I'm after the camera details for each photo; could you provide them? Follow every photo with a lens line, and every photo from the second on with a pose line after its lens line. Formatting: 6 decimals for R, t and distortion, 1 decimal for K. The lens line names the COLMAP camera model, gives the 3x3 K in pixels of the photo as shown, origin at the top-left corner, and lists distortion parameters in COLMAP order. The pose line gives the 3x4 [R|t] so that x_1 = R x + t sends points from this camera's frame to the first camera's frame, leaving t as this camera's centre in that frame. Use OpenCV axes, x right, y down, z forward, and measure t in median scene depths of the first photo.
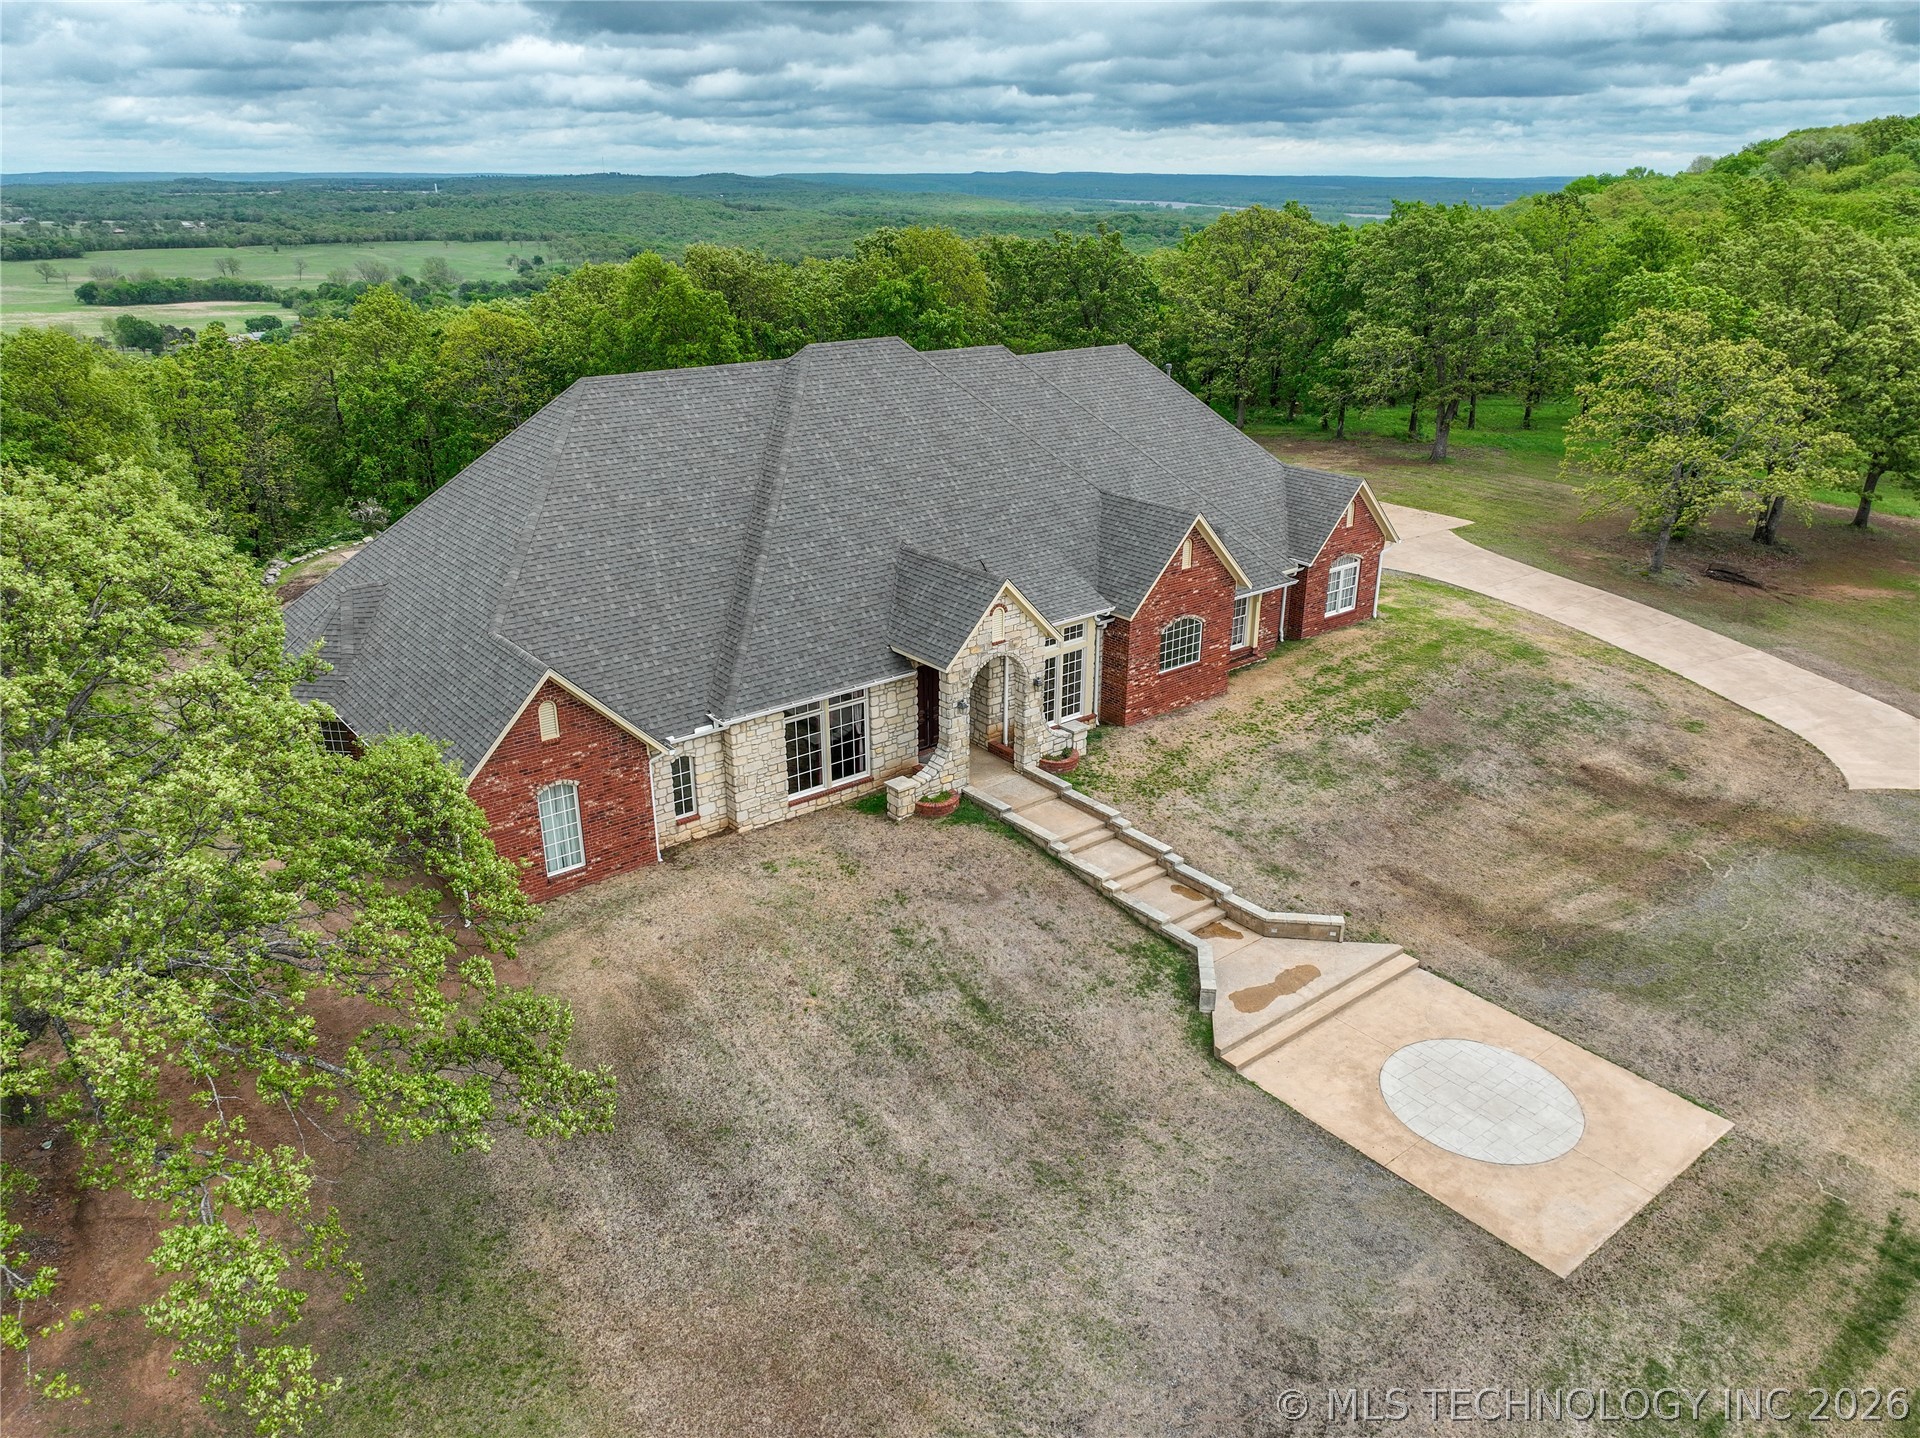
lens RADIAL K [[1349.7, 0, 967.5], [0, 1349.7, 713.7], [0, 0, 1]] dist [0.007405, 0.002718]
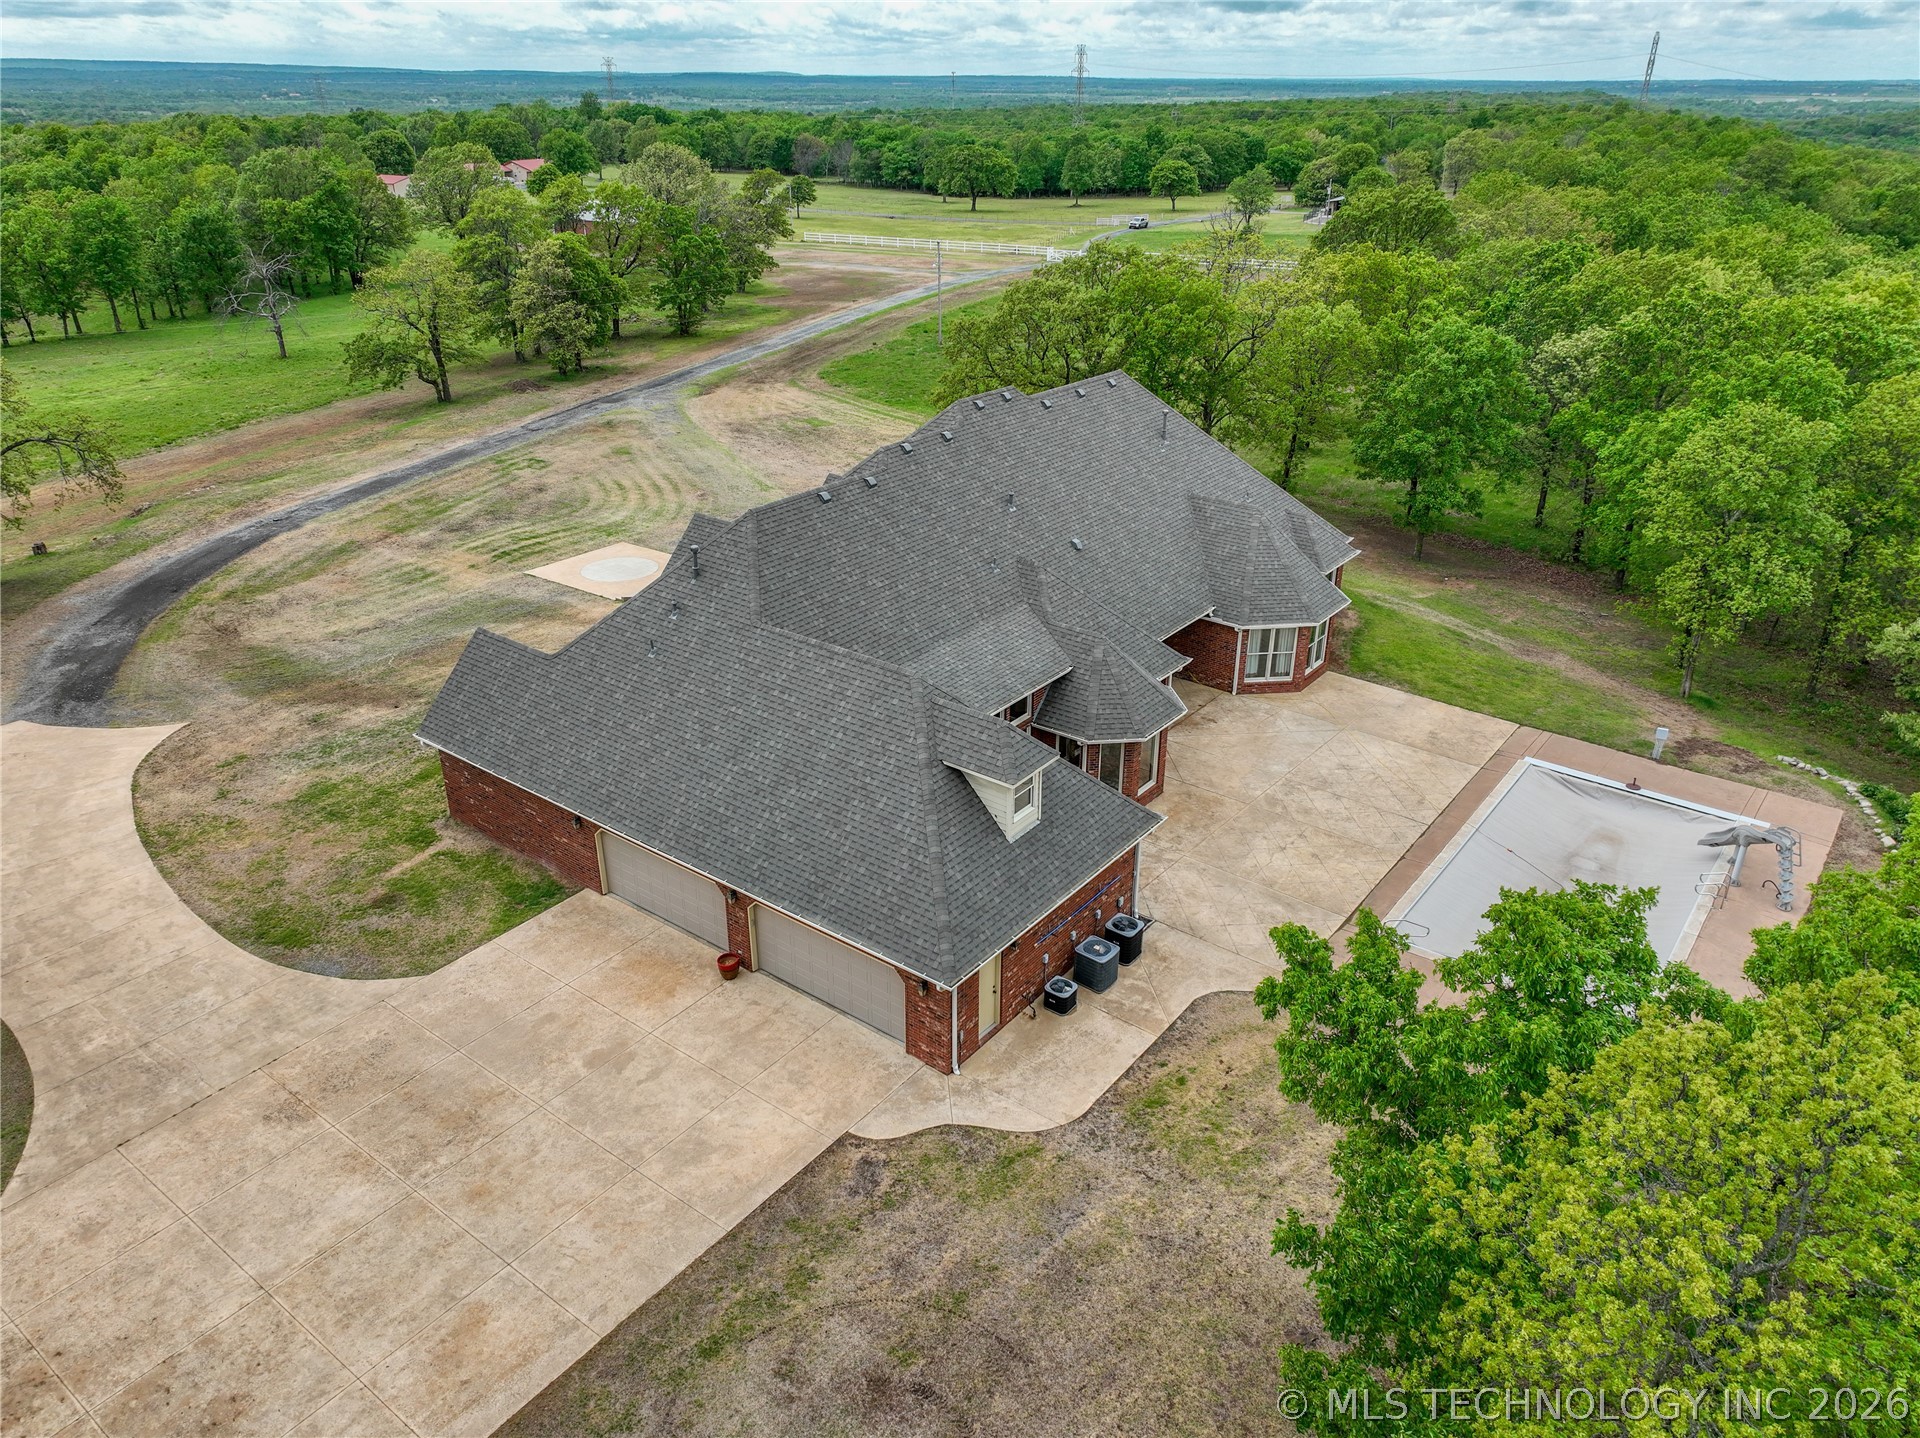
lens RADIAL K [[1347.0, 0, 967.4], [0, 1347.0, 720.1], [0, 0, 1]] dist [-0.002173, 0.018442]
pose [[-0.970515, 0.094776, -0.221627, 0.253950], [-0.099102, 0.681259, 0.725304, -1.083357], [0.219727, 0.725882, -0.651779, 2.288721]]
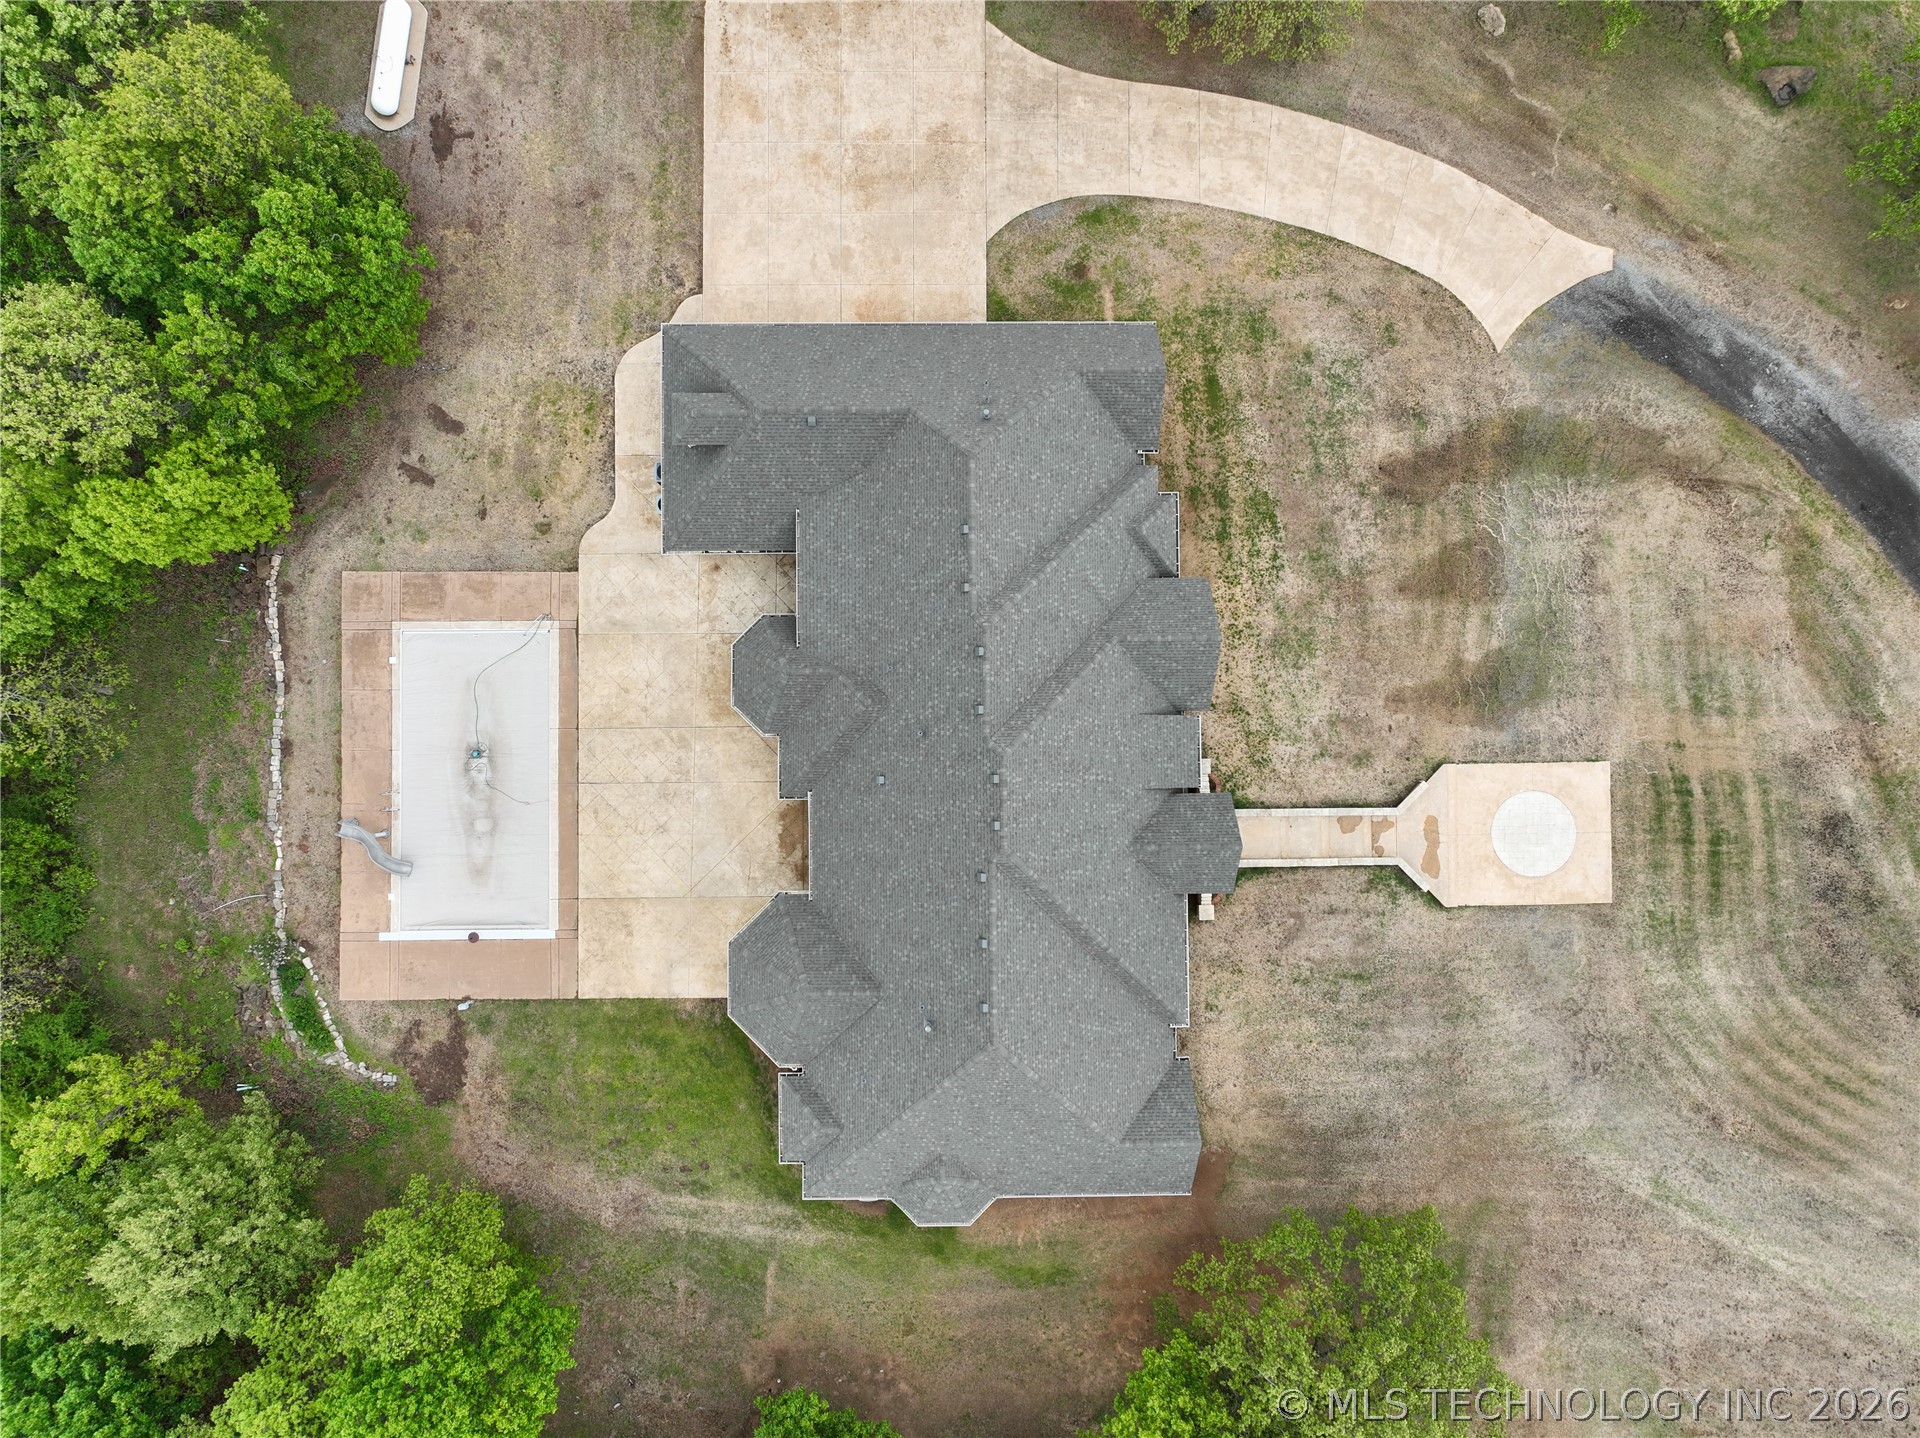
lens RADIAL K [[1347.0, 0, 967.4], [0, 1347.0, 720.1], [0, 0, 1]] dist [-0.002173, 0.018442]
pose [[0.622954, -0.781754, 0.028095, -0.093888], [0.281468, 0.257514, 0.924371, -1.606110], [-0.729866, -0.567933, 0.380458, 0.720852]]
